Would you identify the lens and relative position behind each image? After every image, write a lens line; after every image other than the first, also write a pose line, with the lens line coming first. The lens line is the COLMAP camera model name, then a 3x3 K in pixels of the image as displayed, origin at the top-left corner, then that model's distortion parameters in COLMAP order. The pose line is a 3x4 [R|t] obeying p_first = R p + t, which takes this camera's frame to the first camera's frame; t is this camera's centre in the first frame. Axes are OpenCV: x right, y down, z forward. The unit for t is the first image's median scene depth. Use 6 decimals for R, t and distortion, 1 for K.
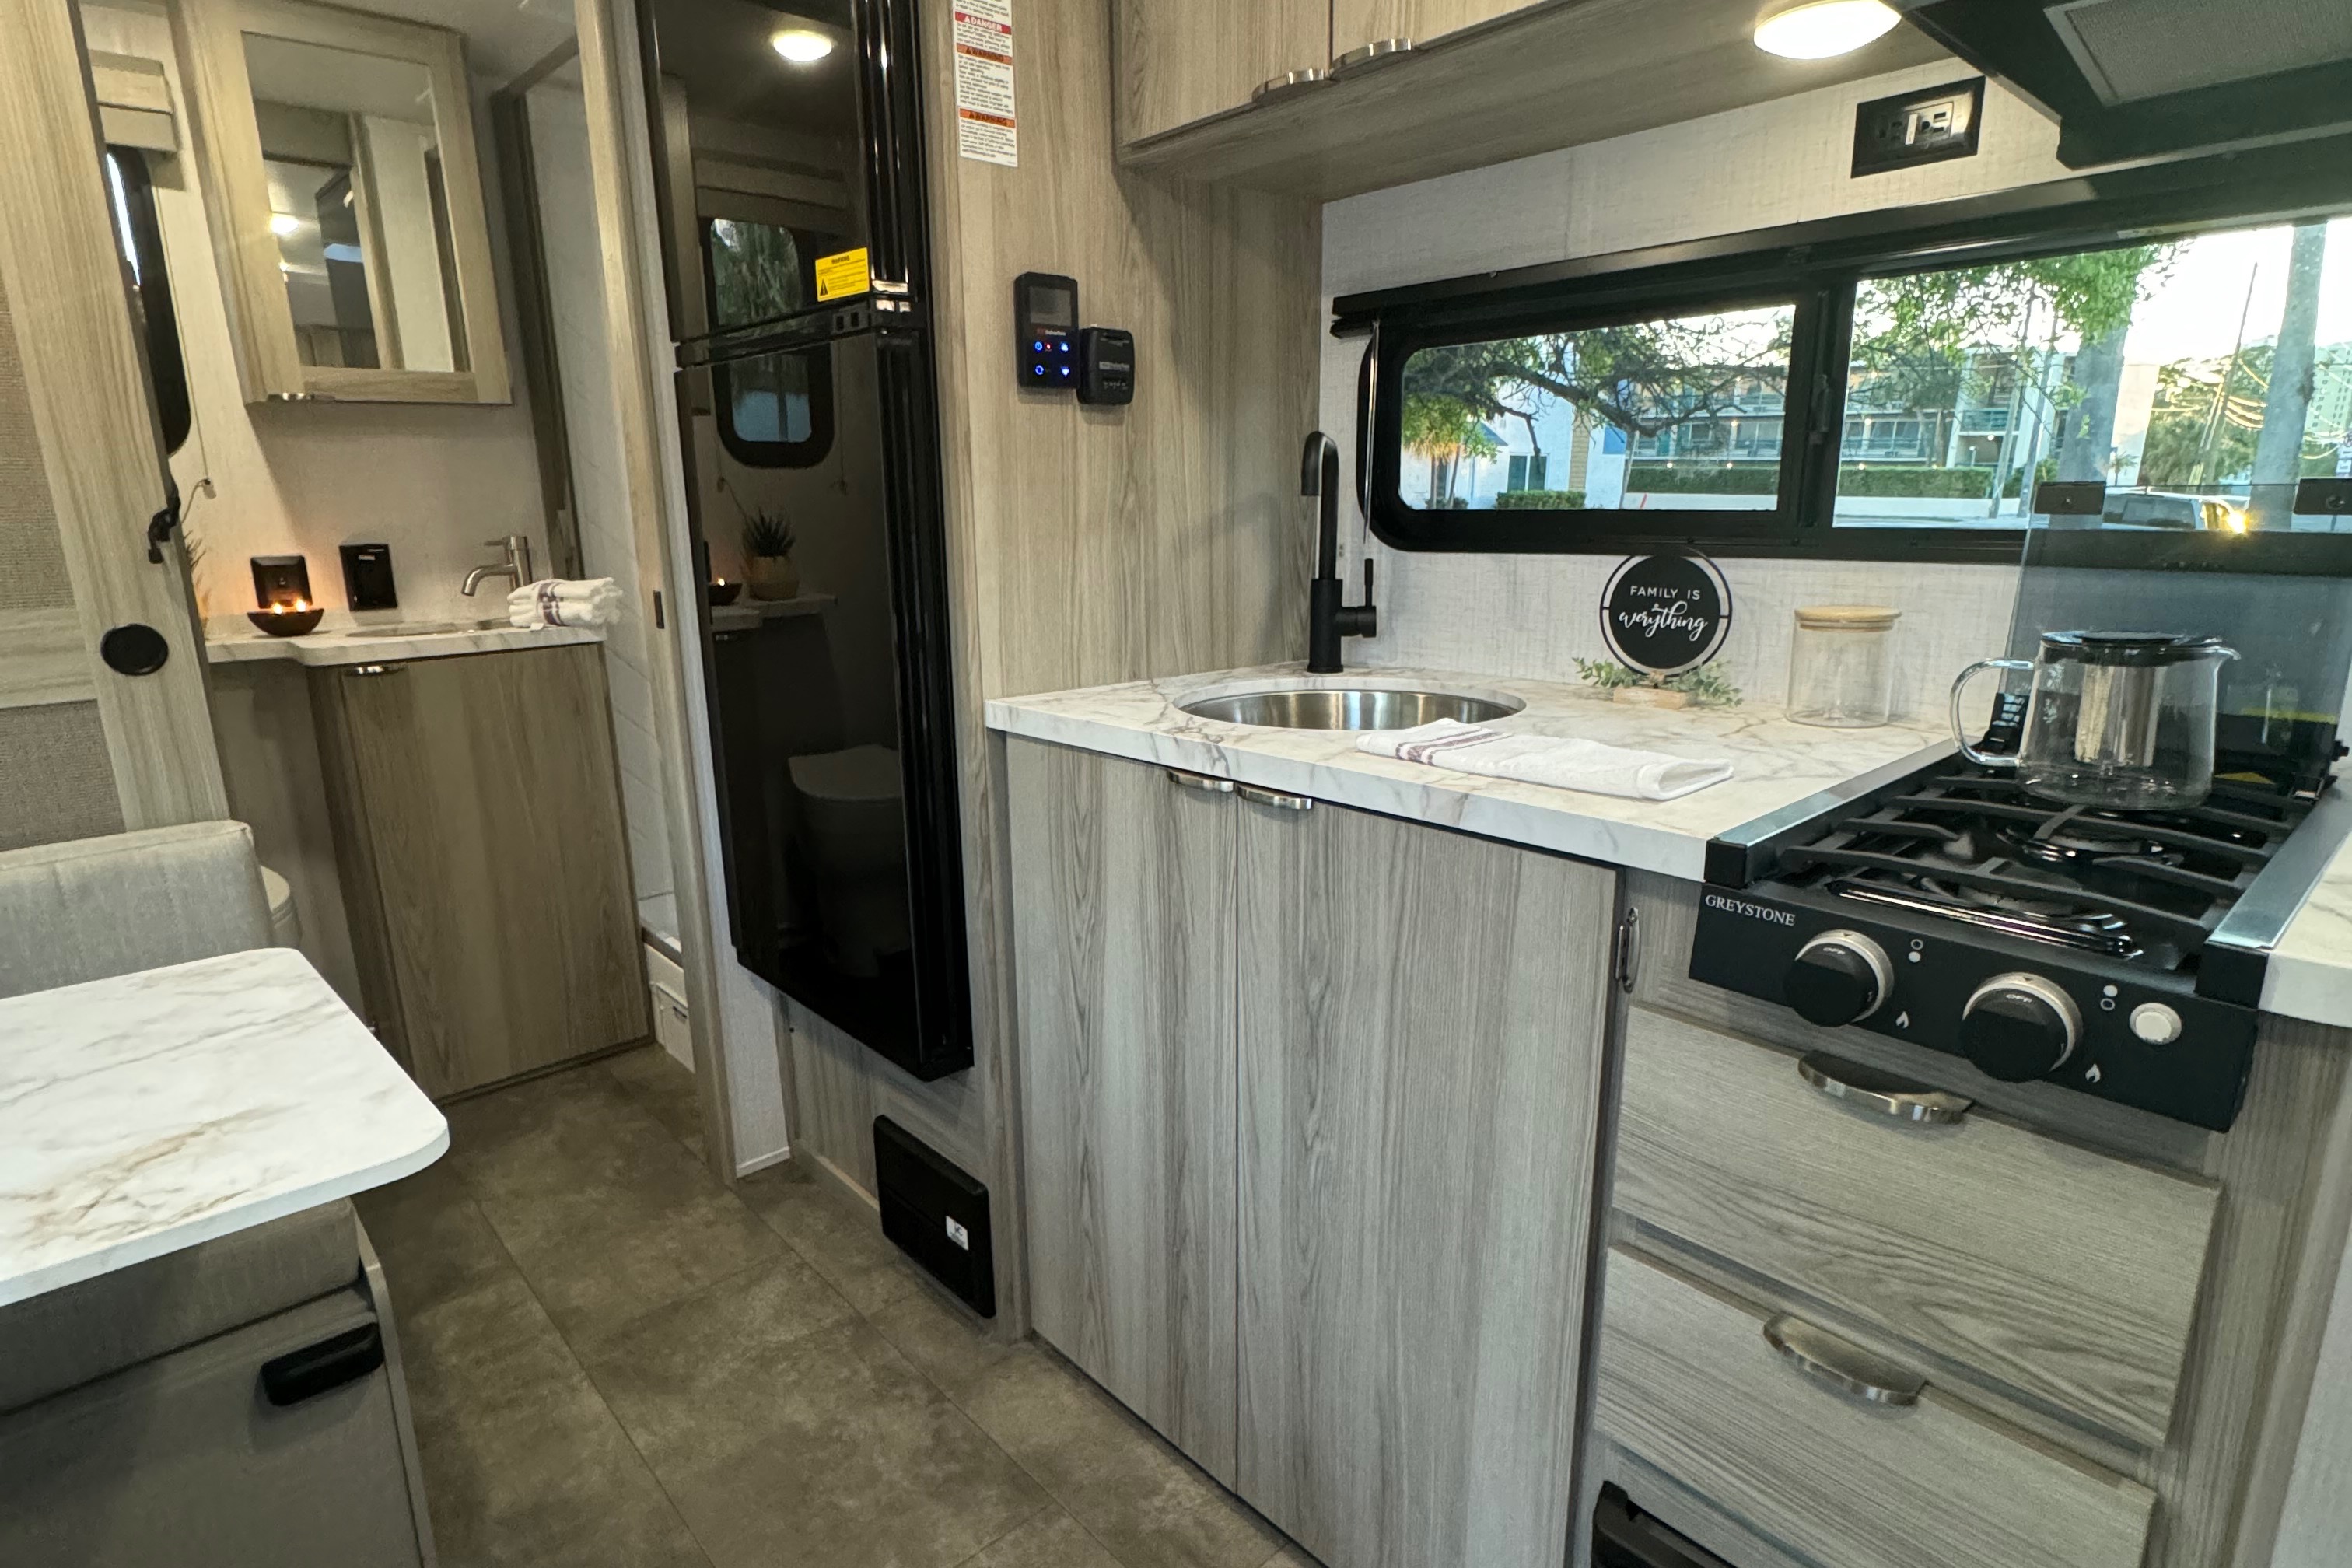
lens RADIAL K [[1268.3, 0, 1176.0], [0, 1268.3, 784.0], [0, 0, 1]] dist [0.001212, 0.000841]
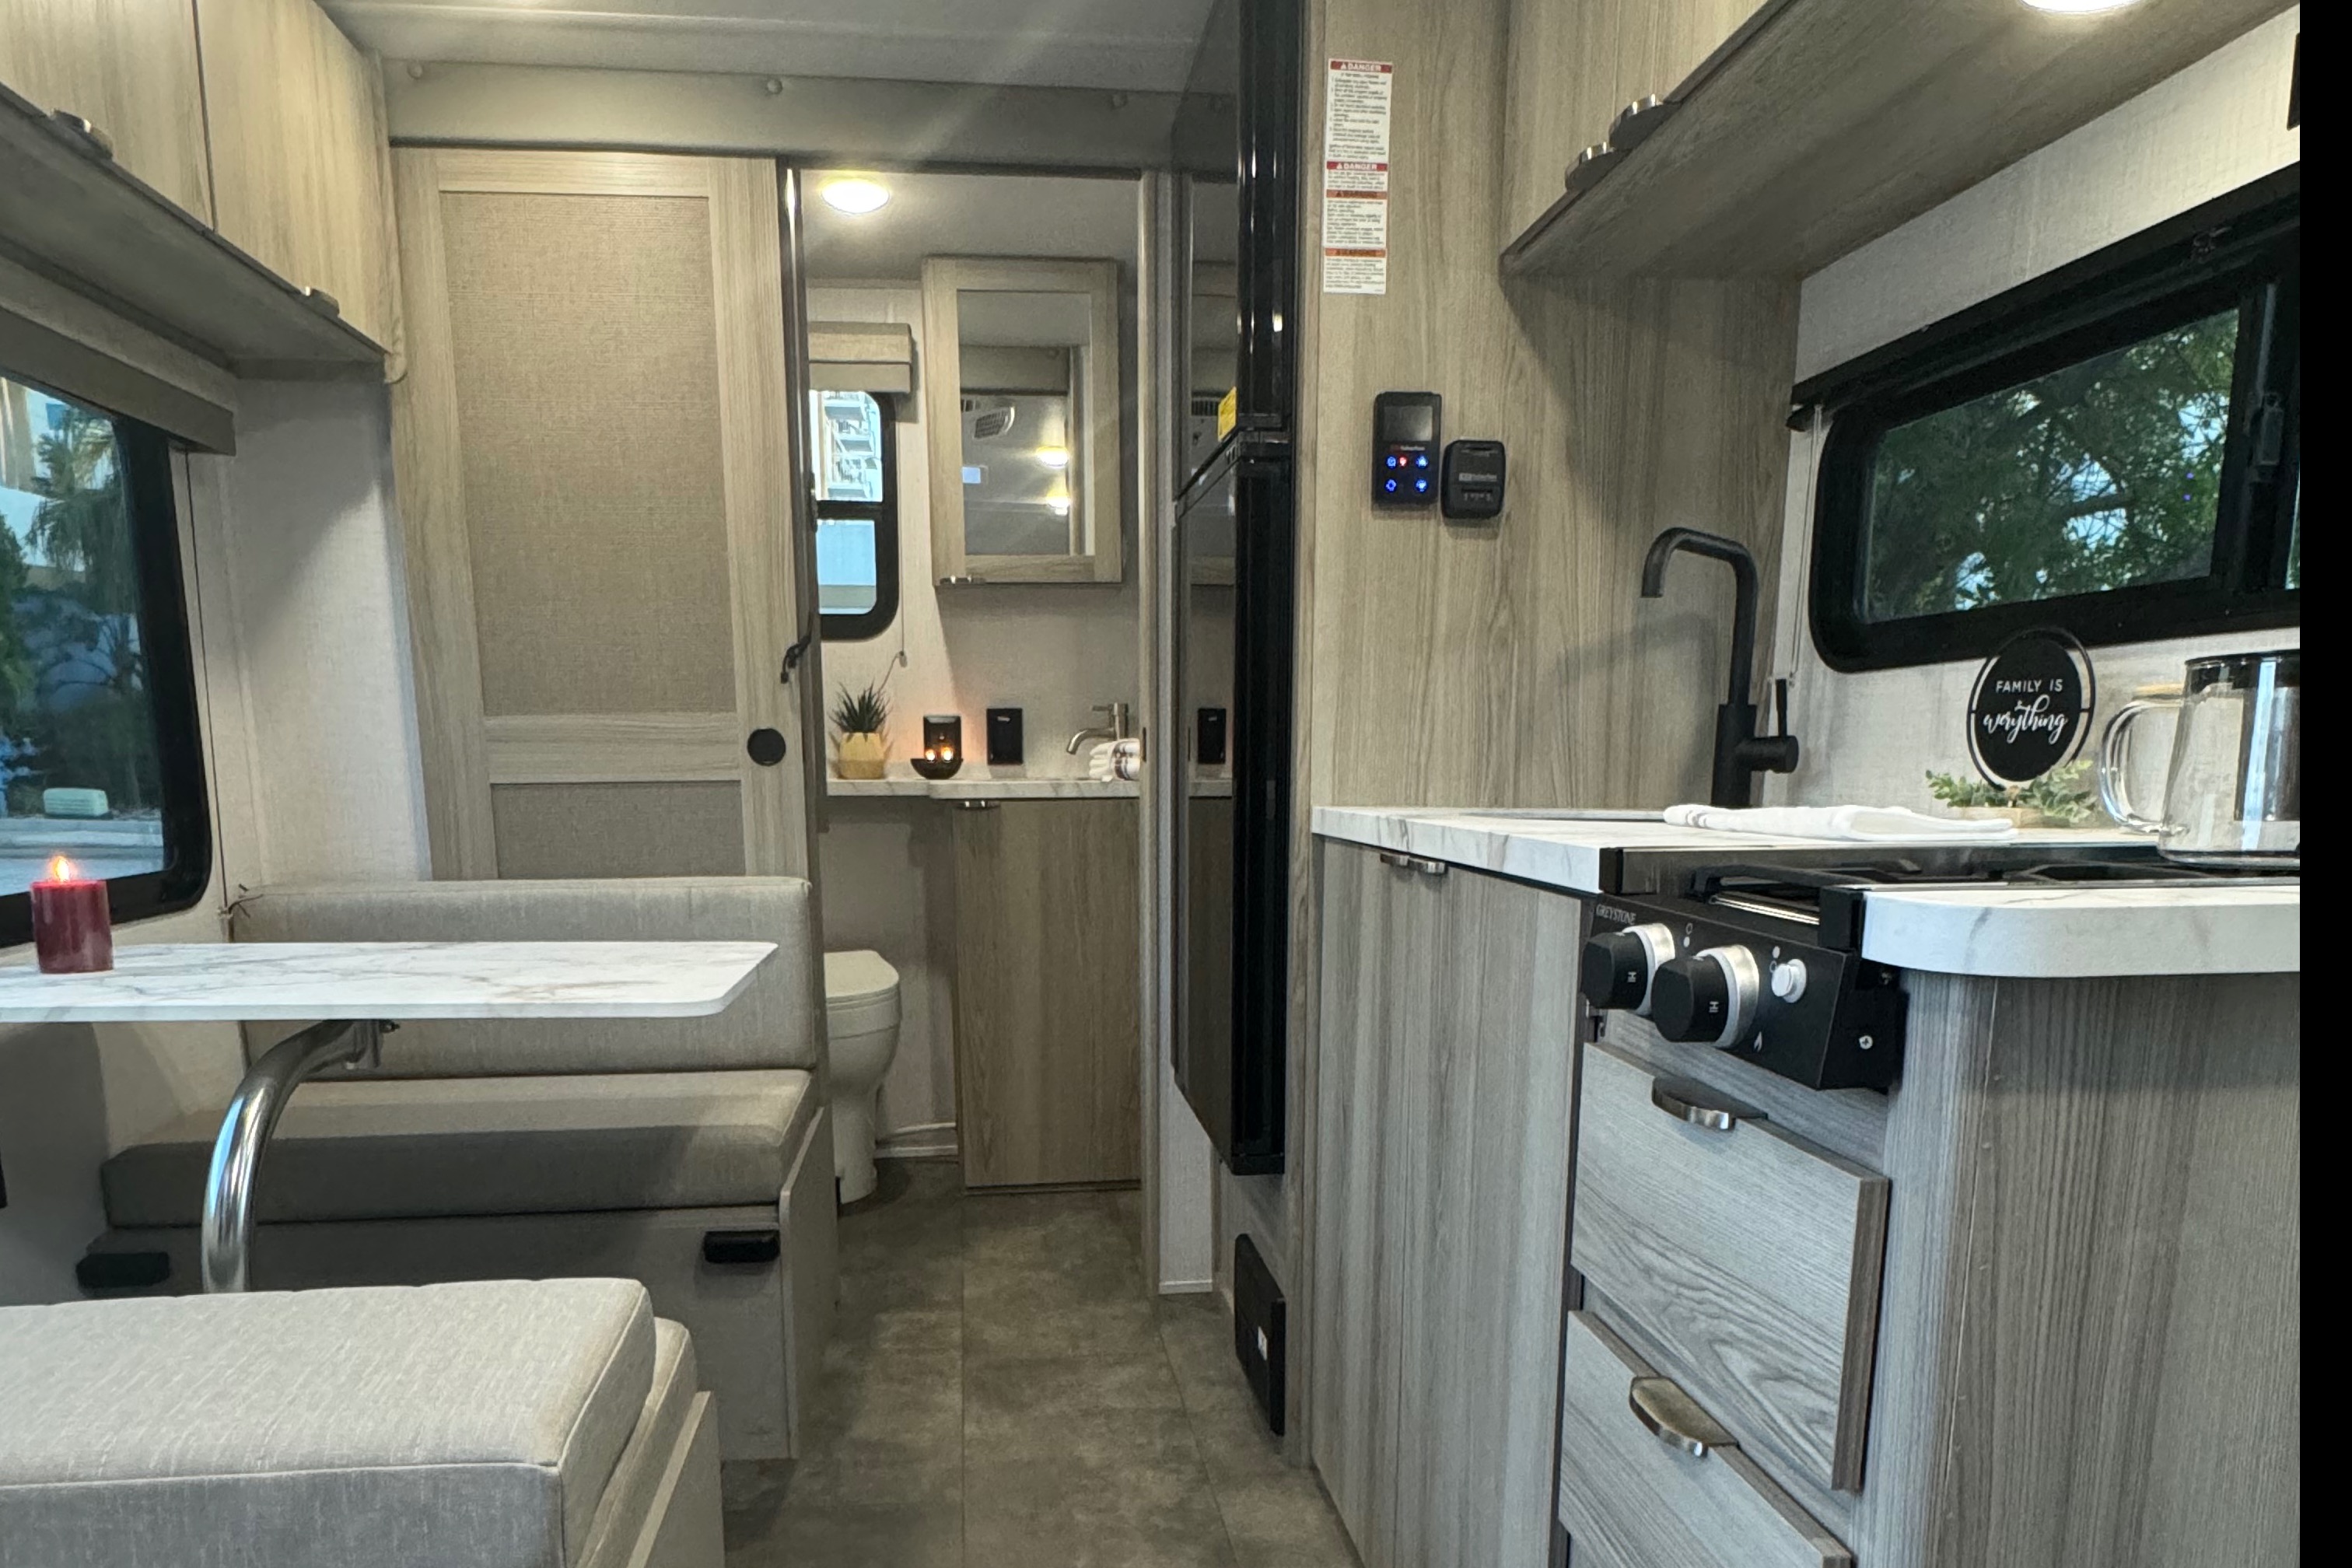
lens RADIAL K [[1533.1, 0, 1109.2], [0, 1533.1, 1015.0], [0, 0, 1]] dist [-0.000802, 0.002658]
pose [[0.802784, 0.114410, -0.585190, 0.485794], [-0.144474, 0.989497, -0.004740, 0.137604], [0.578502, 0.088350, 0.810882, -0.102158]]
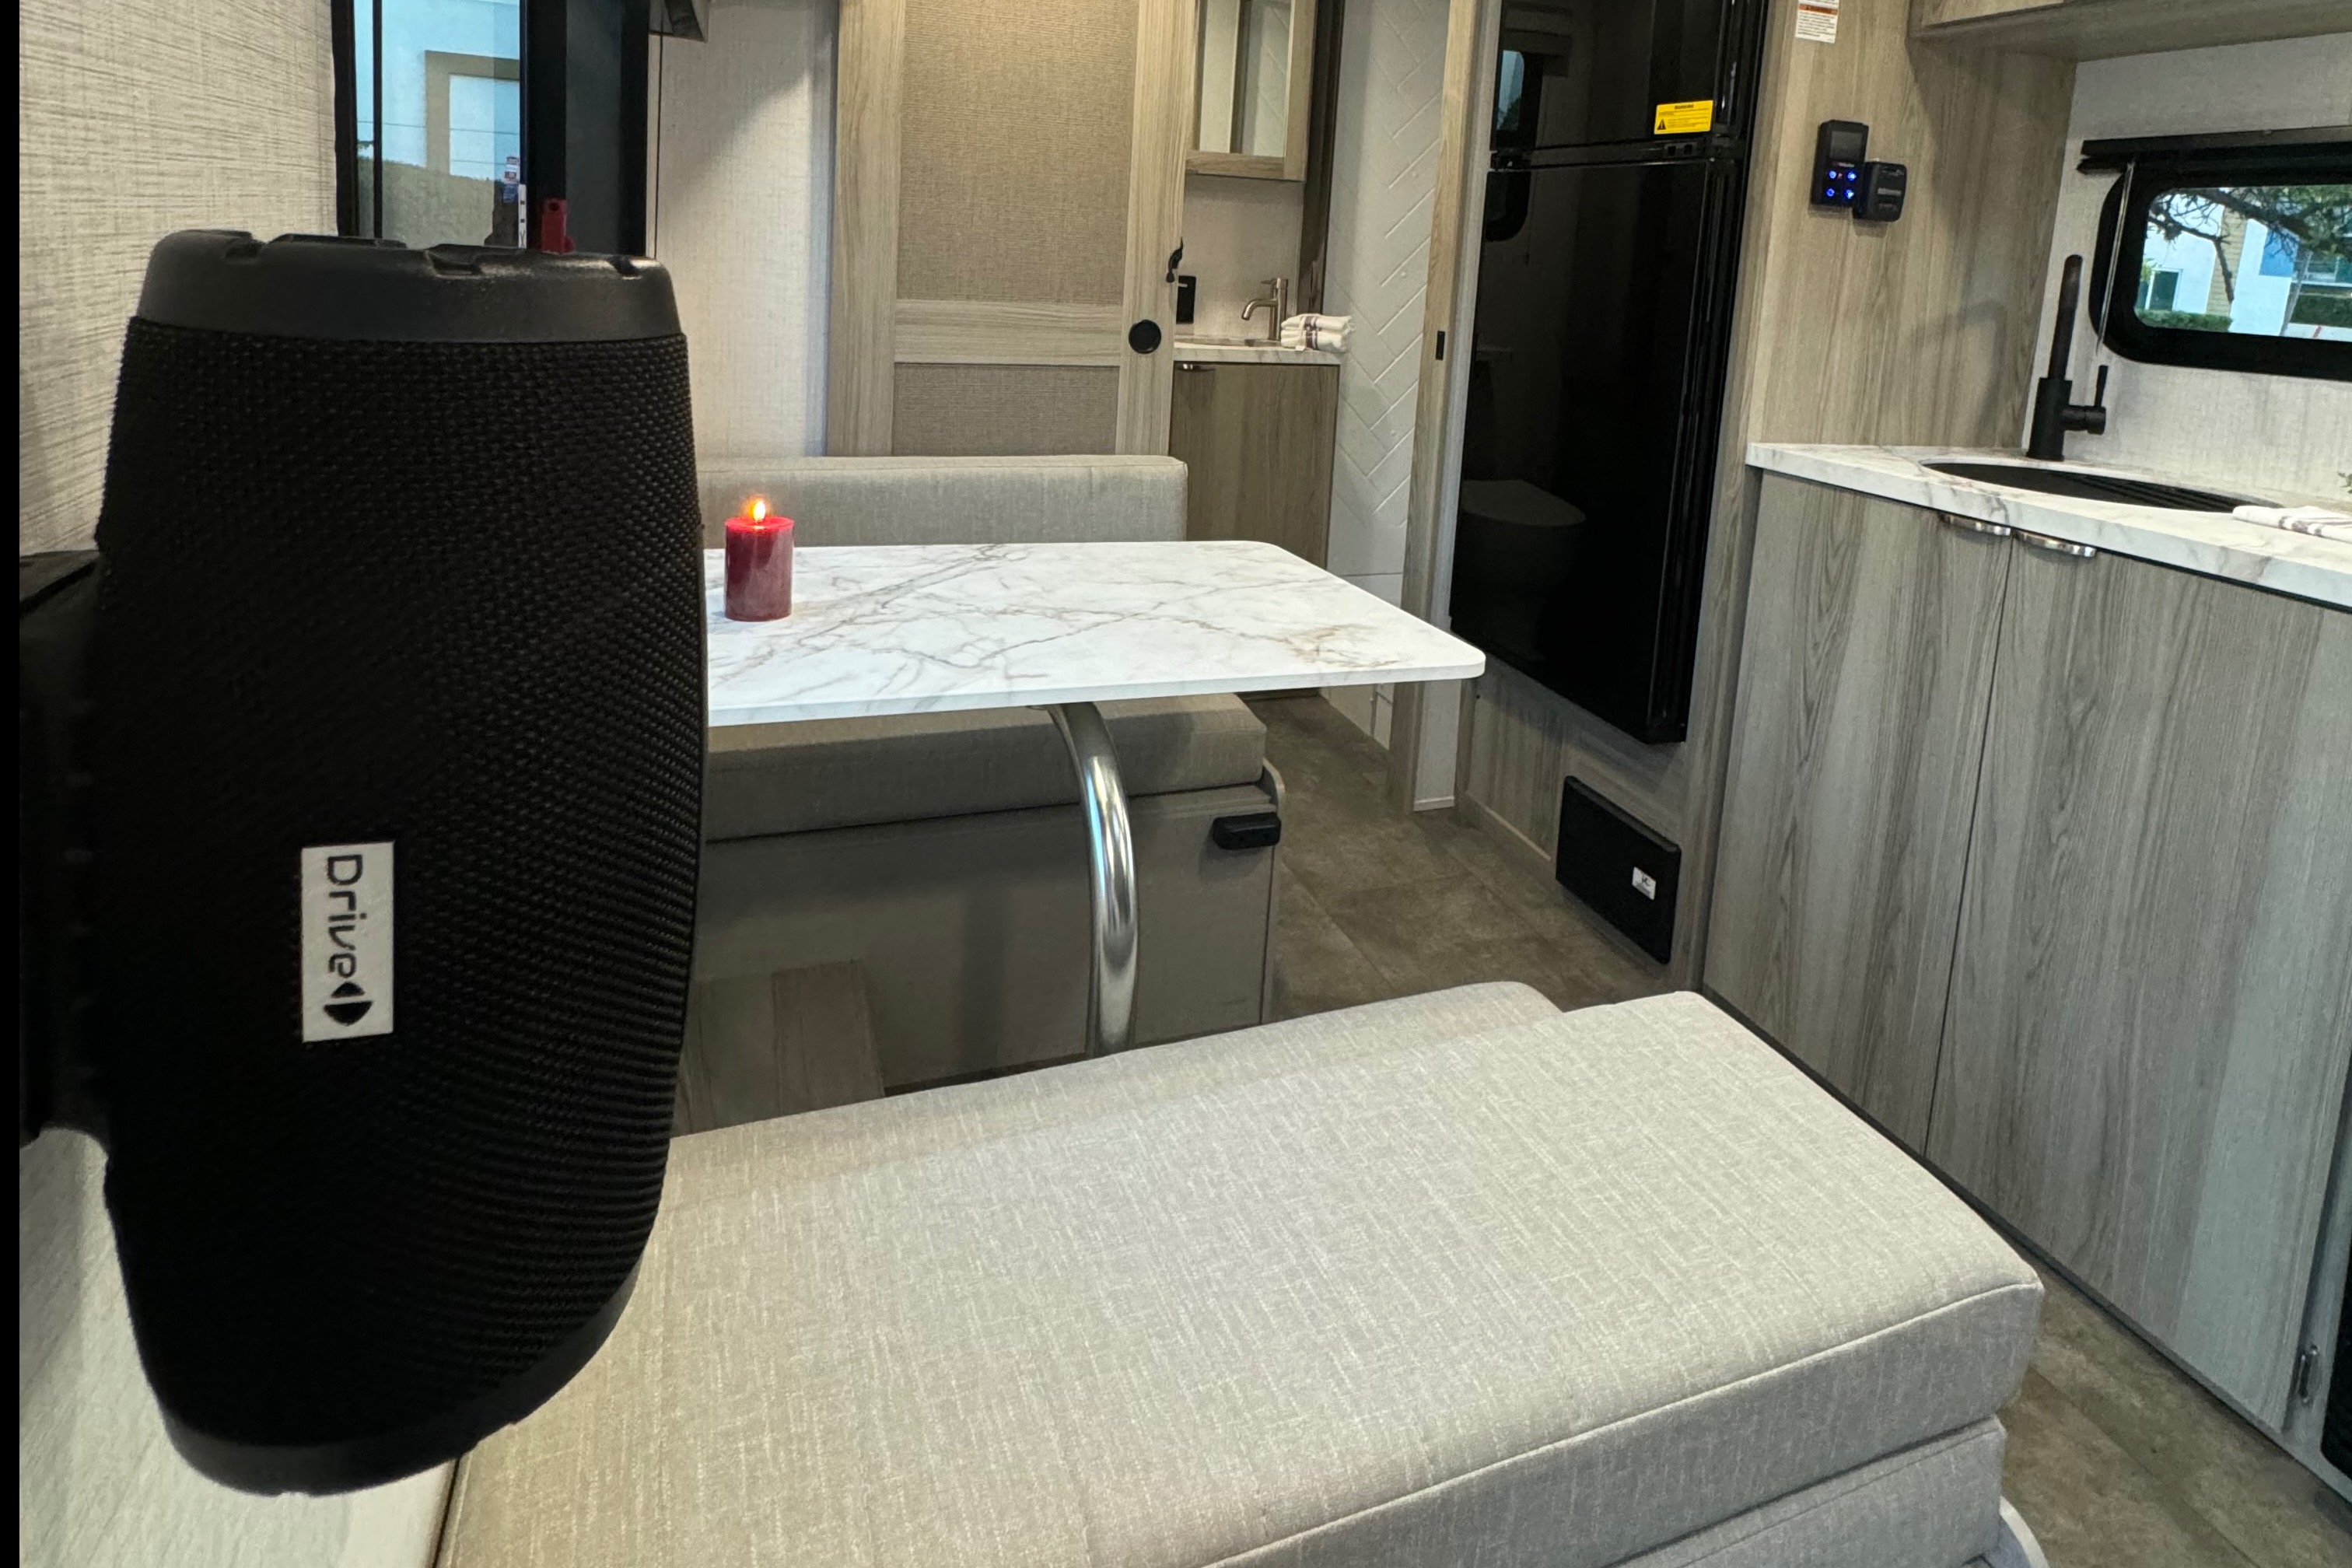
lens RADIAL K [[1274.9, 0, 1184.0], [0, 1274.9, 377.4], [0, 0, 1]] dist [0.001310, 0.000356]
pose [[0.925605, 0.111588, -0.361667, -0.225074], [-0.157930, 0.982259, -0.101121, 0.089622], [0.343967, 0.150716, 0.926807, -0.388327]]
